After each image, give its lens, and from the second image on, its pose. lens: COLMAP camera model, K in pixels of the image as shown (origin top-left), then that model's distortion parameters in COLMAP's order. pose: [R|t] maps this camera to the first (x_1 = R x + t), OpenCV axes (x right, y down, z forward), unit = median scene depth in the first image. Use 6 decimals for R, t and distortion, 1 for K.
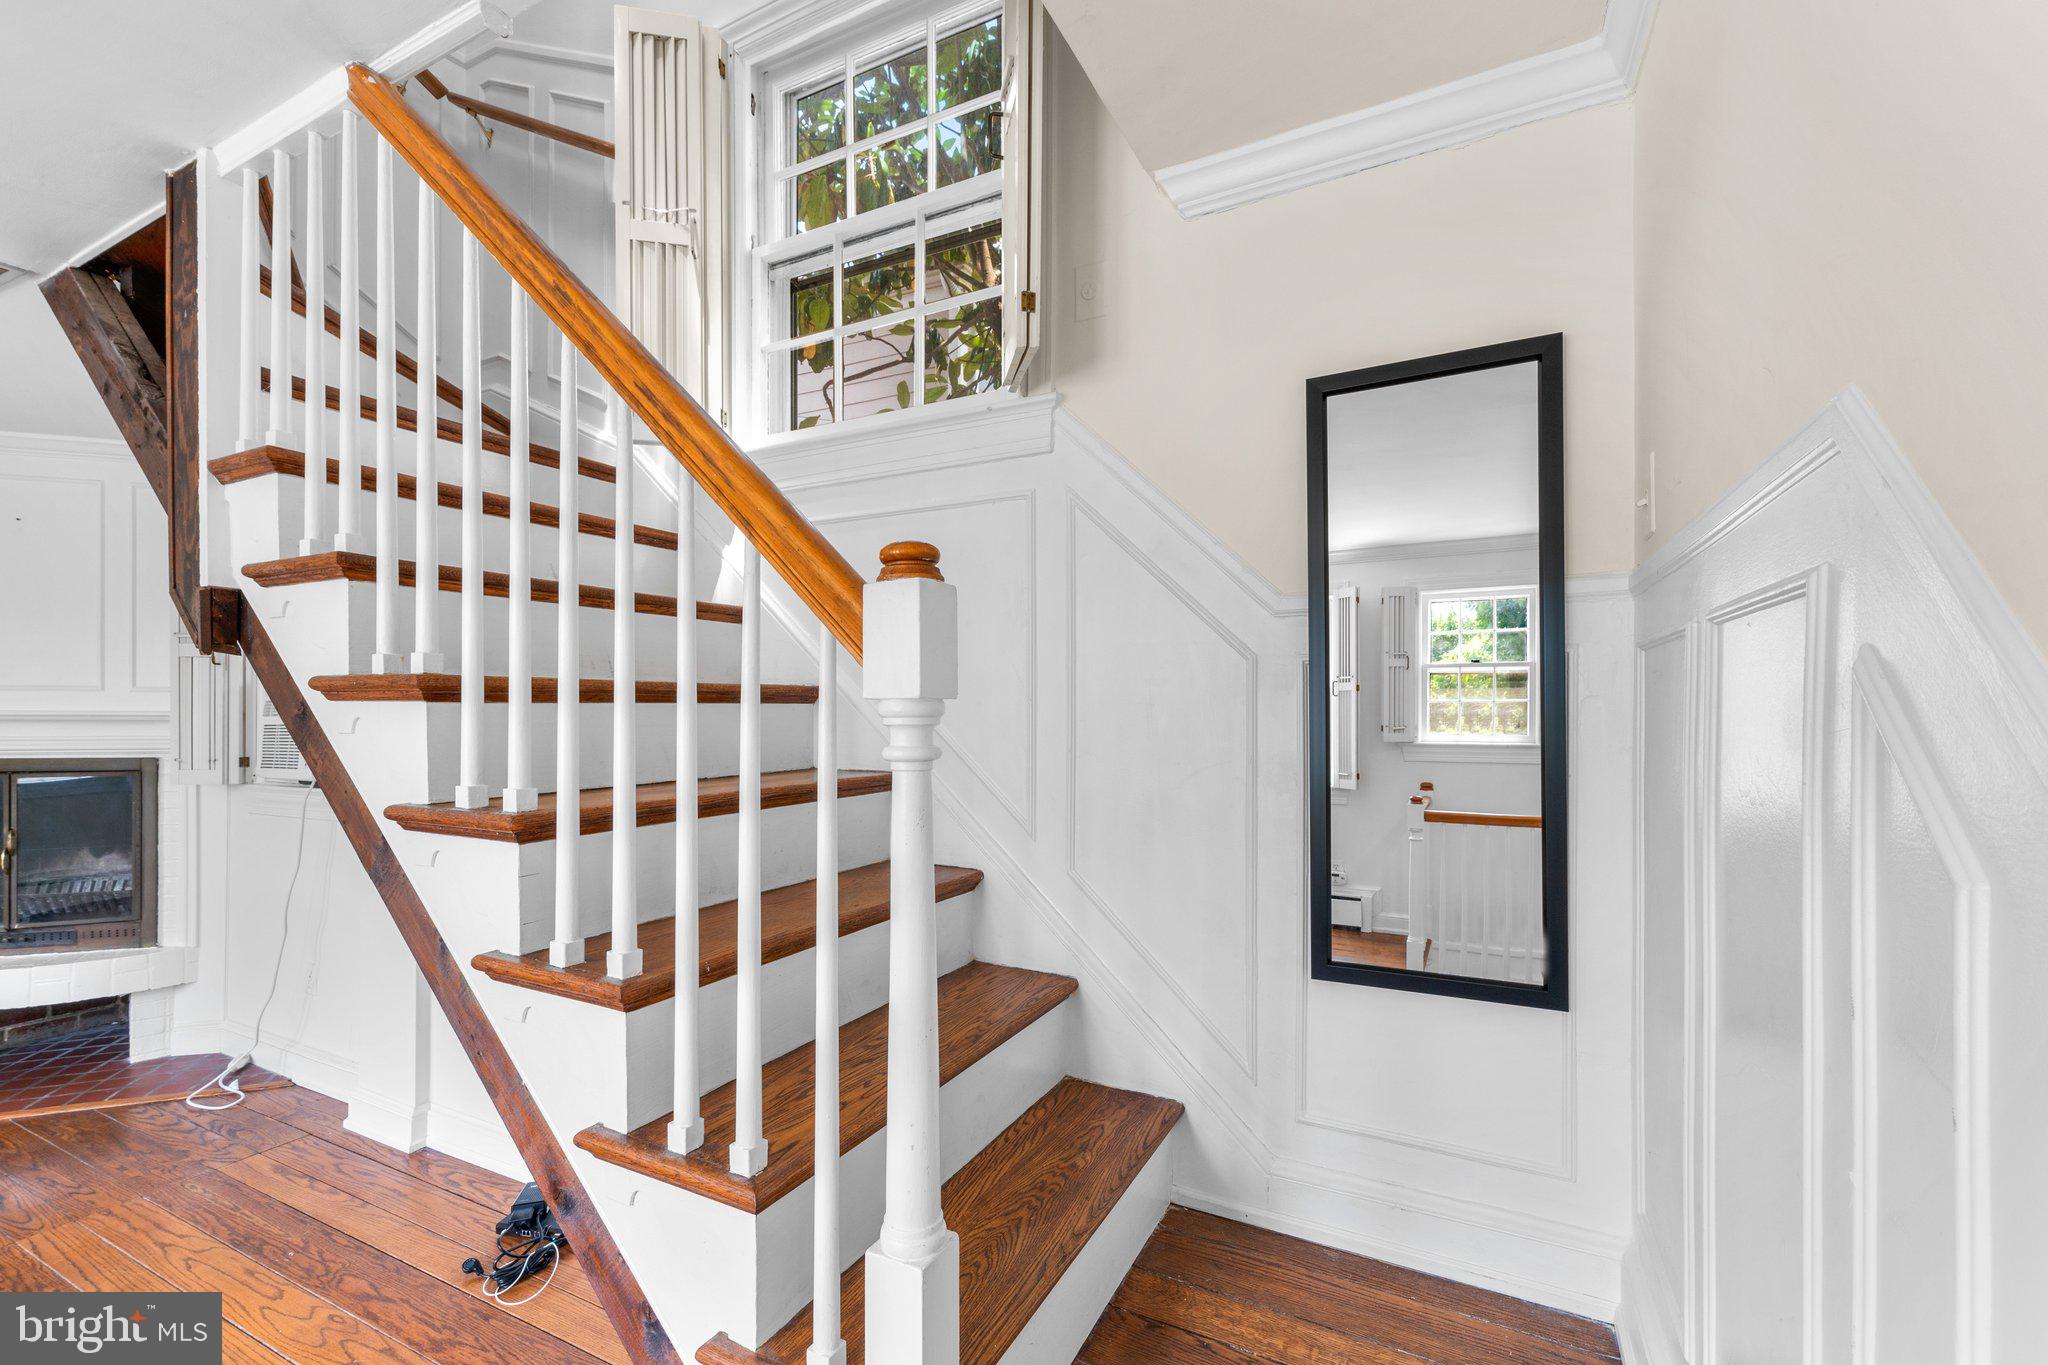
lens RADIAL K [[861.4, 0, 1036.2], [0, 861.4, 723.9], [0, 0, 1]] dist [0.006872, -0.001331]
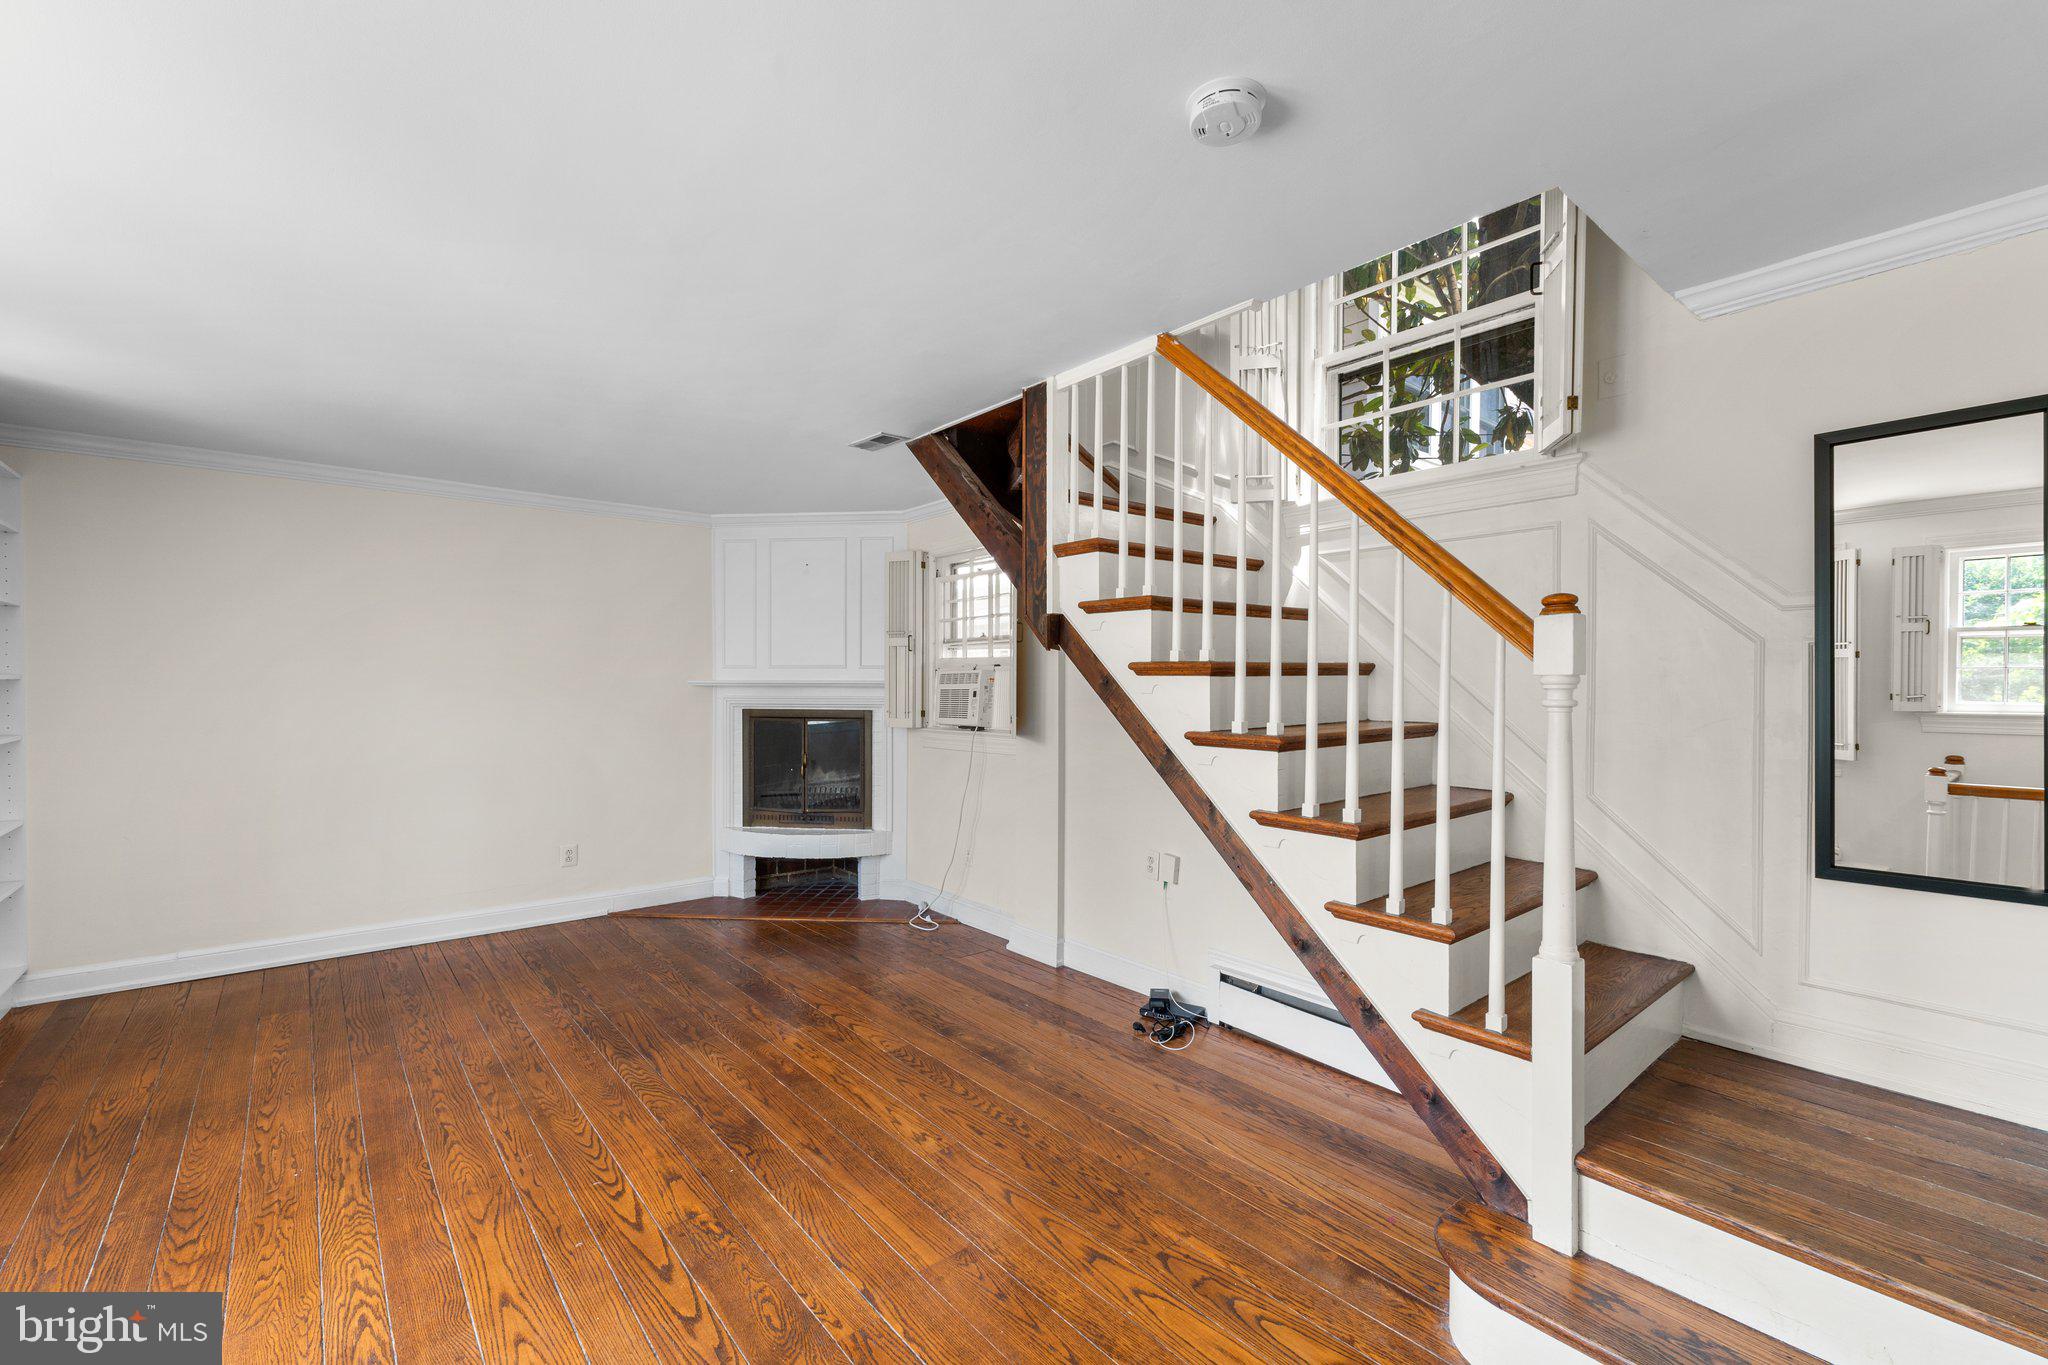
lens RADIAL K [[861.4, 0, 1030.7], [0, 861.4, 696.9], [0, 0, 1]] dist [0.006872, -0.001331]
pose [[0.919692, 0.005987, -0.392594, -0.259592], [-0.003619, 0.999971, 0.006770, 0.005792], [0.392623, -0.004806, 0.919687, -0.674910]]
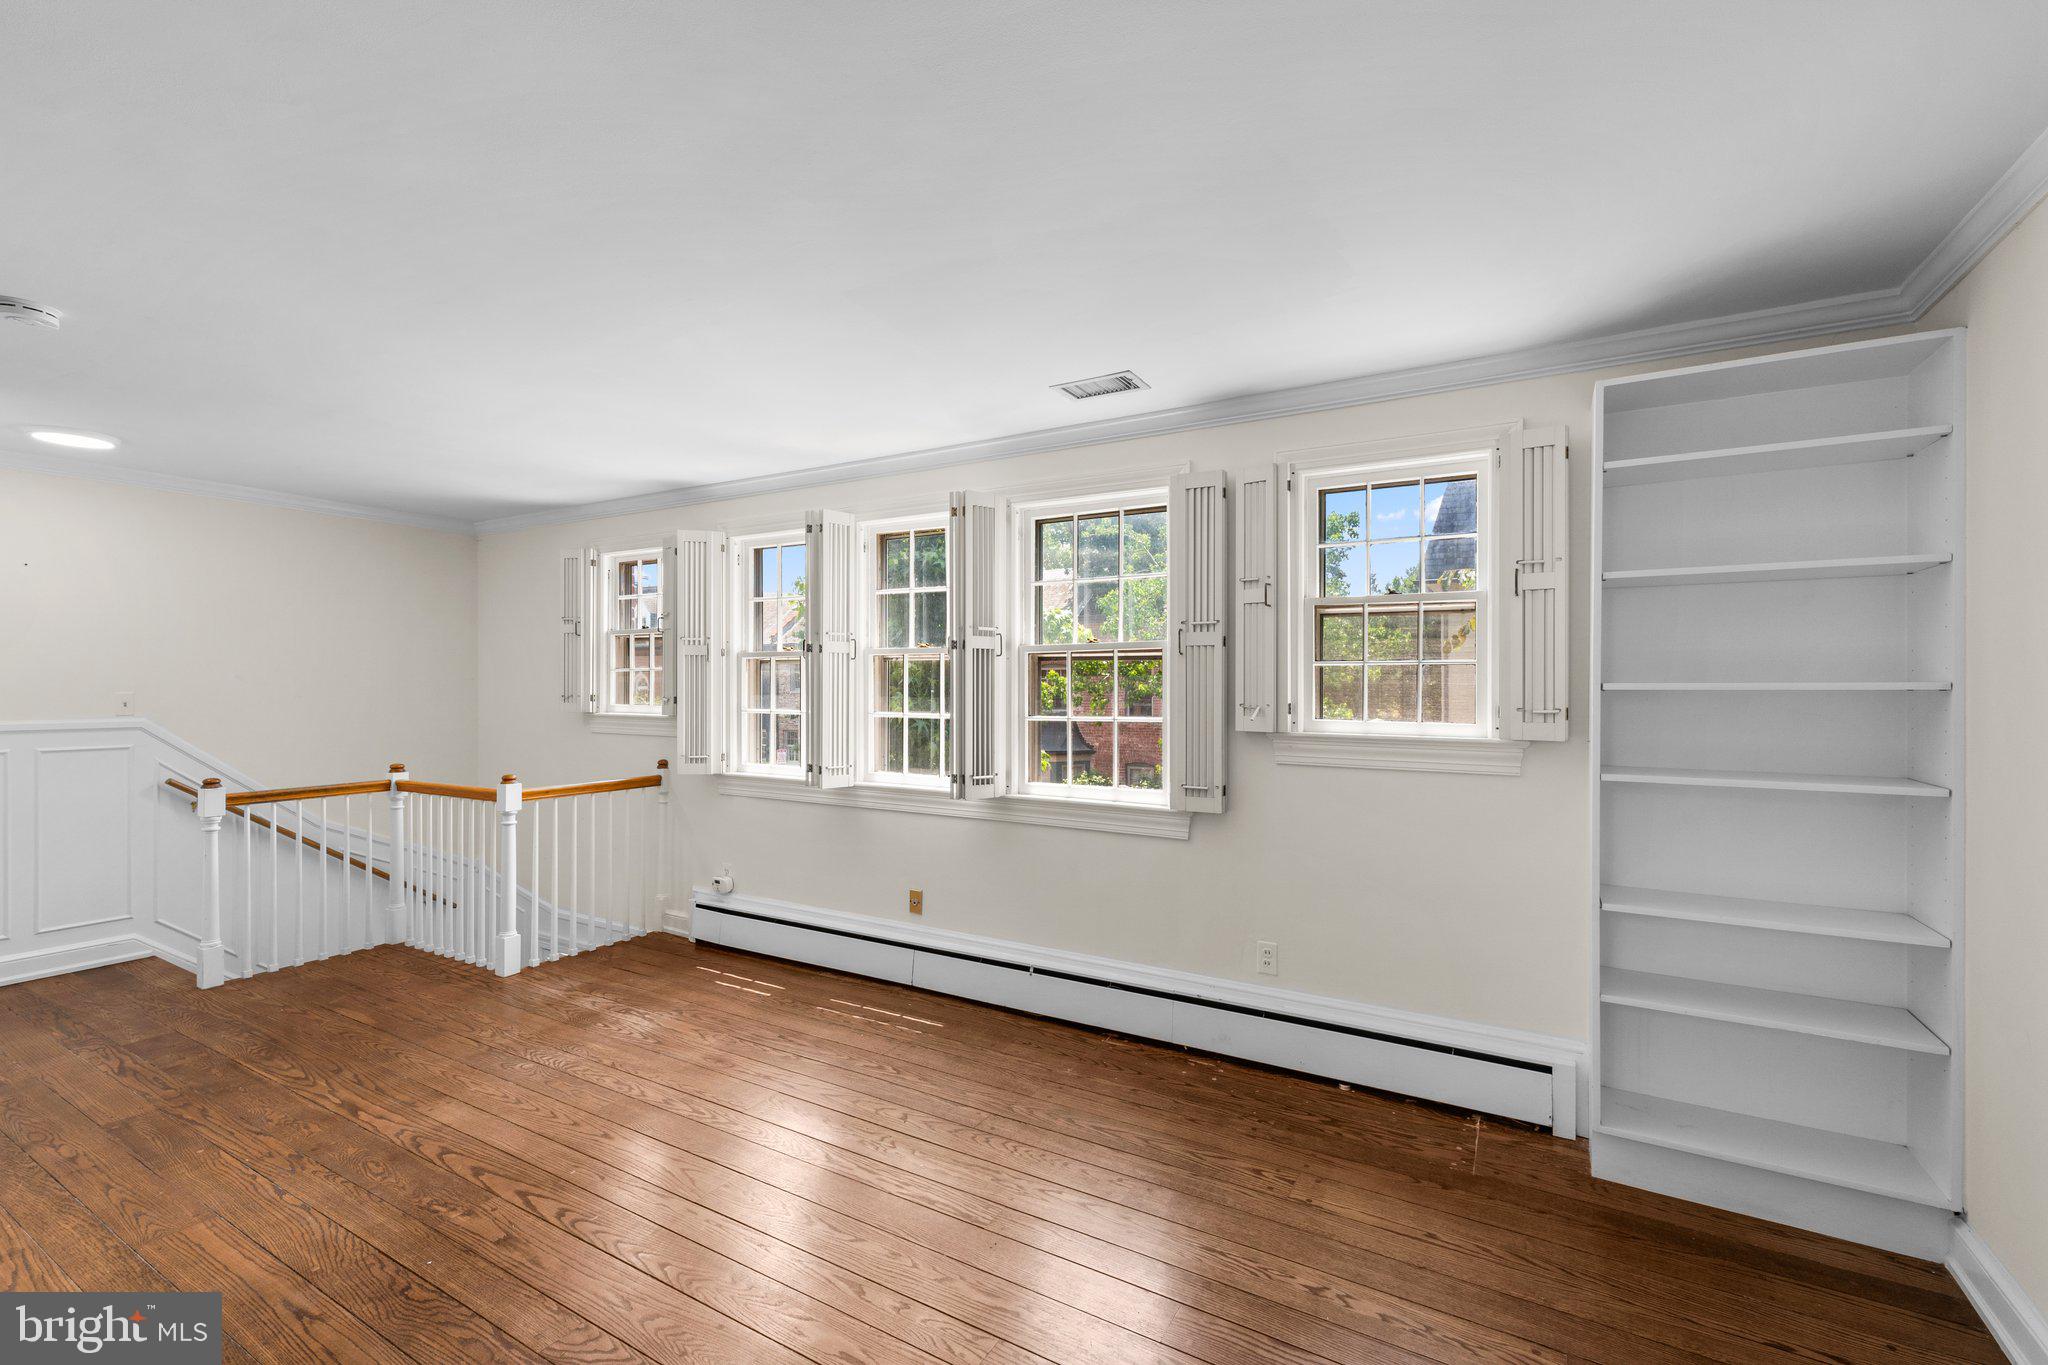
lens RADIAL K [[861.4, 0, 1012.5], [0, 861.4, 681.9], [0, 0, 1]] dist [0.006872, -0.001331]
pose [[-0.997645, -0.005840, 0.068347, -2.154718], [-0.006190, 0.999969, -0.004910, -0.008006], [-0.068316, -0.005322, -0.997650, 1.588412]]
